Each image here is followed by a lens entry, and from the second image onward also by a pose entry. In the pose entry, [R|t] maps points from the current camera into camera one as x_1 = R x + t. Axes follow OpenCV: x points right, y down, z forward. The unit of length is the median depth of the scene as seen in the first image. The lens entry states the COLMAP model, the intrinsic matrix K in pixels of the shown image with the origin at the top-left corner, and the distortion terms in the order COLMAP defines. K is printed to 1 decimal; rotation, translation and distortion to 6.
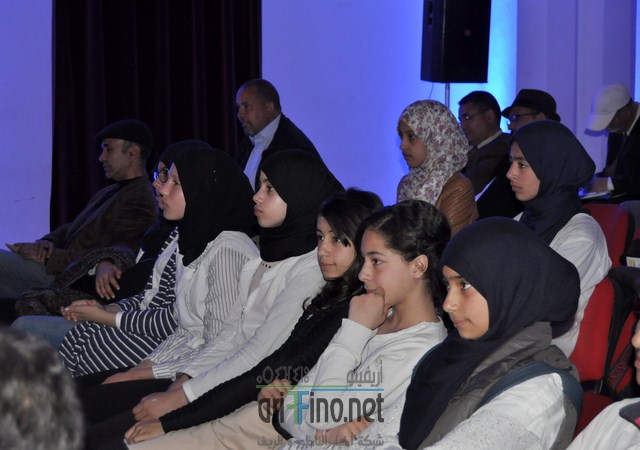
lens RADIAL K [[1246.9, 0, 320.0], [0, 1246.9, 225.5], [0, 0, 1]] dist [0.041454, 0.000000]
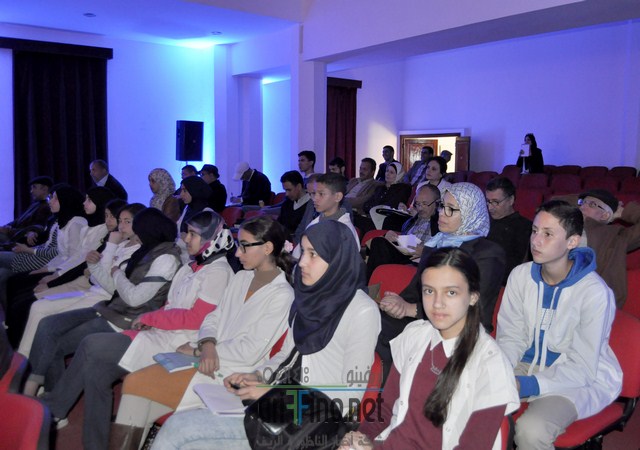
lens RADIAL K [[595.2, 0, 318.7], [0, 595.2, 219.8], [0, 0, 1]] dist [-0.063840, 0.000000]
pose [[0.970680, -0.020330, 0.239512, 0.124724], [0.023937, 0.999639, -0.012162, 0.037957], [-0.239179, 0.017539, 0.970817, -0.345101]]
